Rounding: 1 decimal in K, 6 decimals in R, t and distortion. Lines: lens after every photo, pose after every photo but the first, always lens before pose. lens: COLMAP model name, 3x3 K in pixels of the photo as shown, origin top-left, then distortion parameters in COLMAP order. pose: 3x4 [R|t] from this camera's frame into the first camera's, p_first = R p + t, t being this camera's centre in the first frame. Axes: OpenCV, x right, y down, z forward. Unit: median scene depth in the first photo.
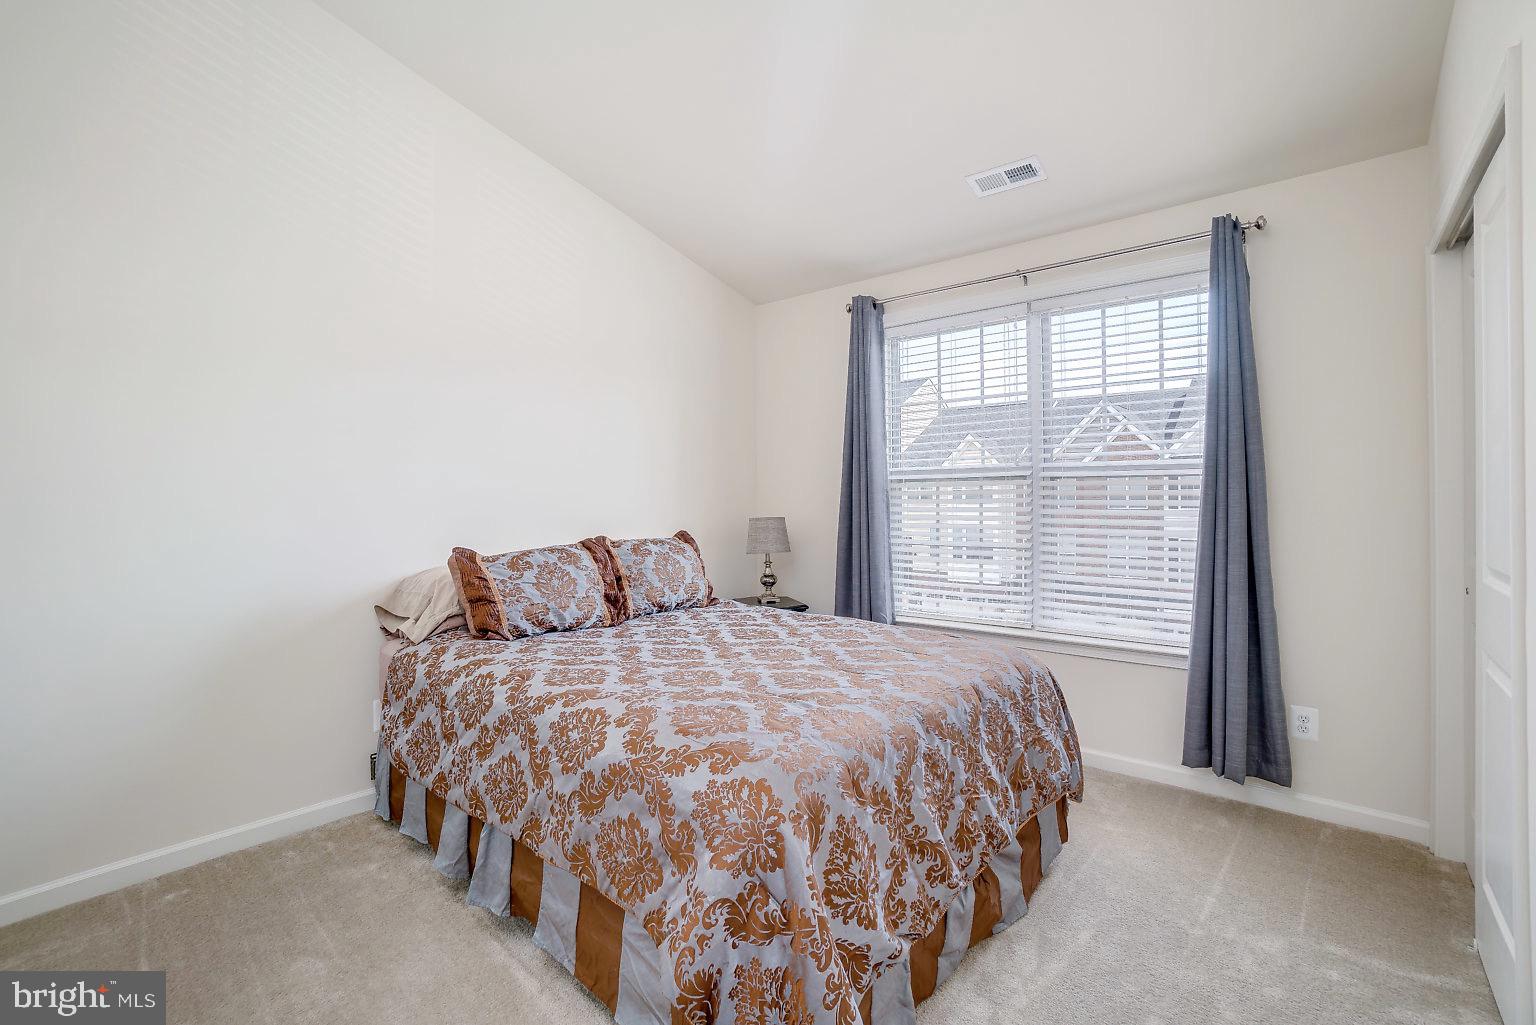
lens RADIAL K [[658.7, 0, 764.6], [0, 658.7, 508.2], [0, 0, 1]] dist [-0.070932, 0.022457]
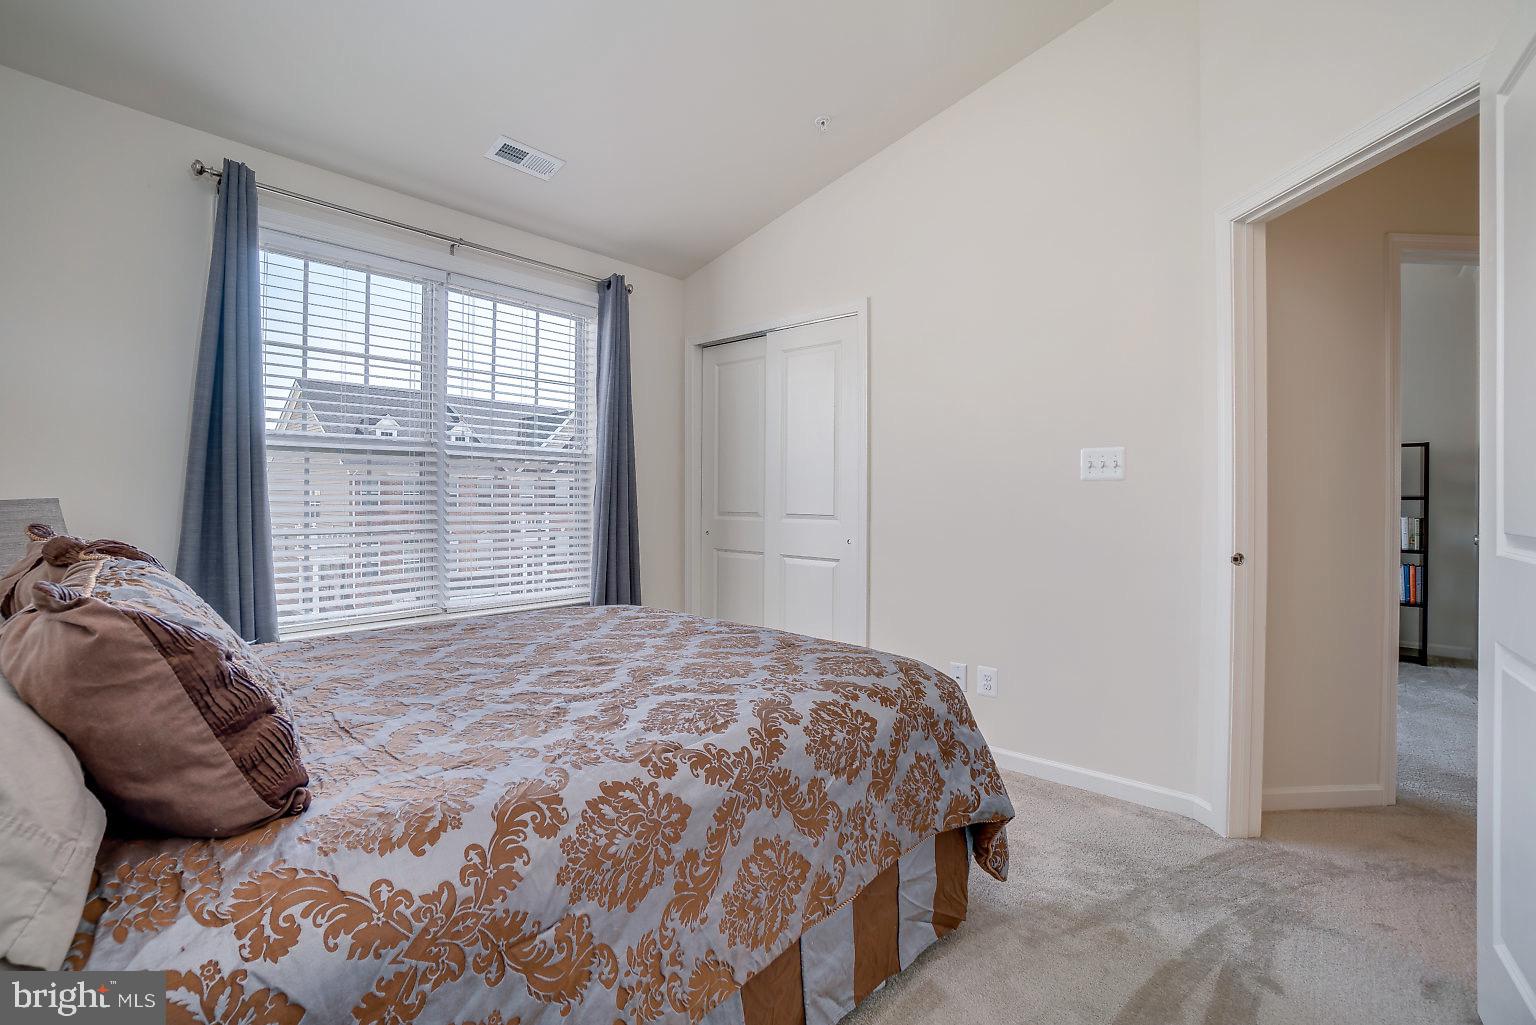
lens RADIAL K [[658.7, 0, 764.6], [0, 658.7, 508.2], [0, 0, 1]] dist [-0.070932, 0.022457]
pose [[0.029610, -0.014914, 0.999450, -0.926818], [0.002523, 0.999887, 0.014846, 0.033772], [-0.999558, 0.002082, 0.029645, 0.873923]]
